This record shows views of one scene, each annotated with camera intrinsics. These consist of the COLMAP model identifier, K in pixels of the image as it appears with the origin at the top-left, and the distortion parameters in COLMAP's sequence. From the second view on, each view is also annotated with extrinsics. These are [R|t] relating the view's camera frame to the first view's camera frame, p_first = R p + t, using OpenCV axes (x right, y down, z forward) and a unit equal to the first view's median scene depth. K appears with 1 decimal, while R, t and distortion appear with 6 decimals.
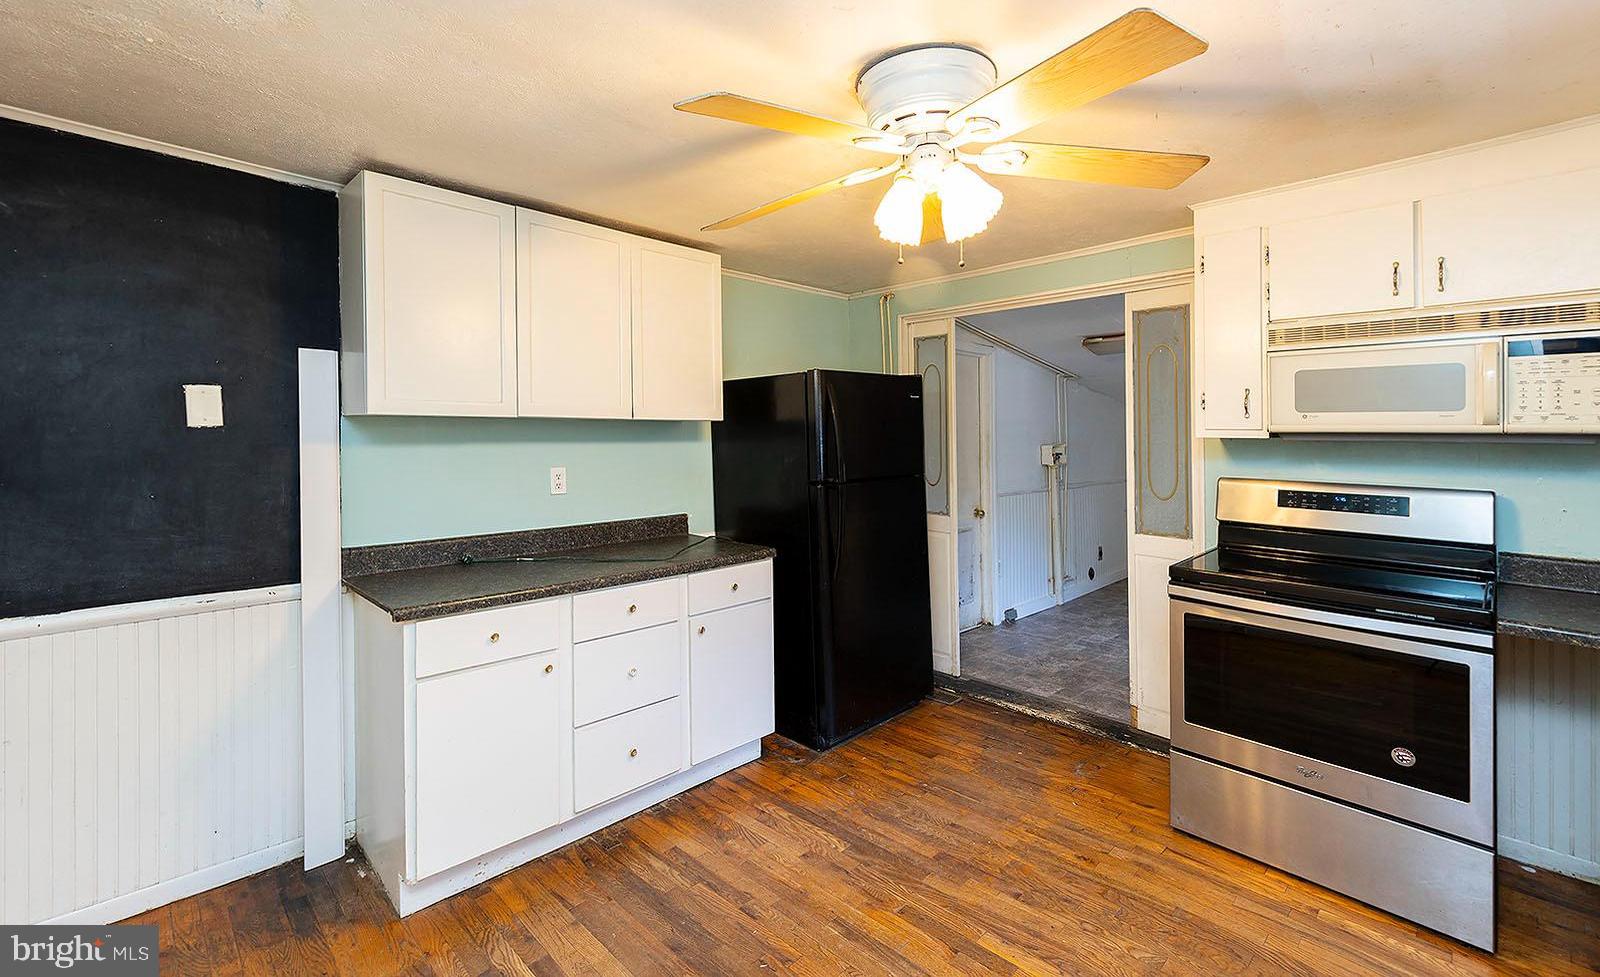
lens RADIAL K [[693.7, 0, 792.2], [0, 693.7, 432.2], [0, 0, 1]] dist [0.002059, 0.000338]
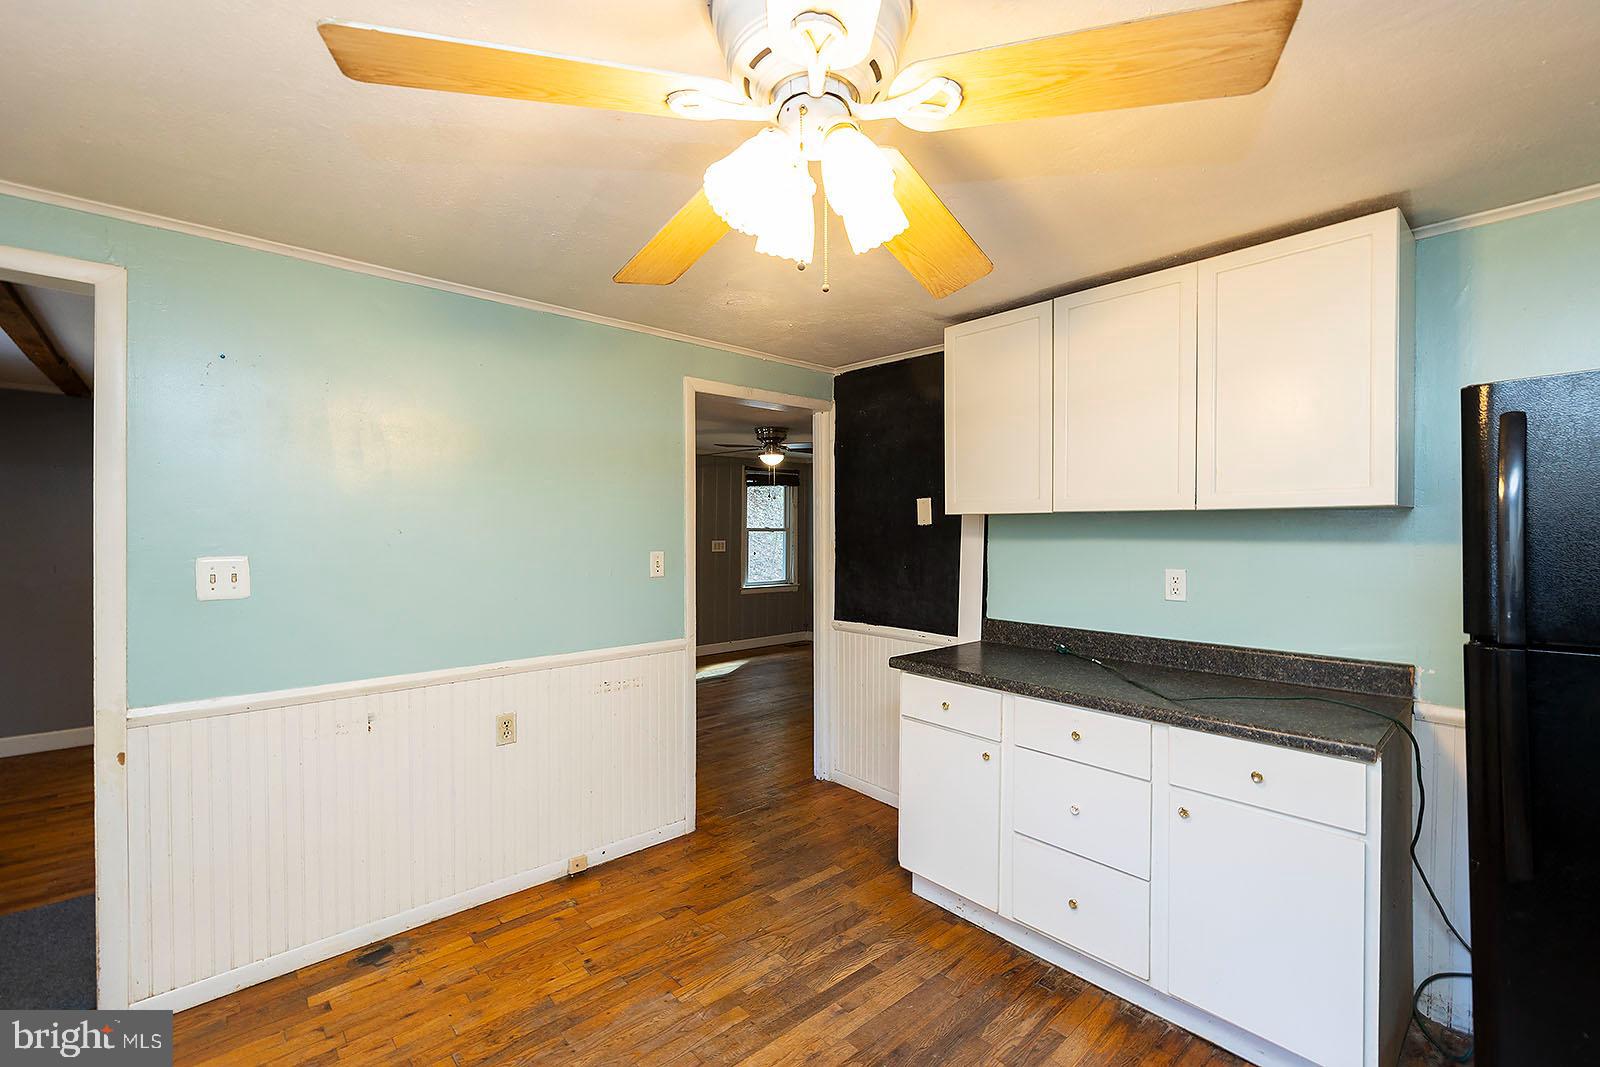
lens RADIAL K [[679.7, 0, 793.6], [0, 679.7, 538.0], [0, 0, 1]] dist [0.012316, -0.000734]
pose [[-0.053524, 0.016387, -0.998432, 0.641561], [0.007648, 0.999843, 0.016000, -0.004005], [0.998537, -0.006779, -0.053641, 0.728612]]
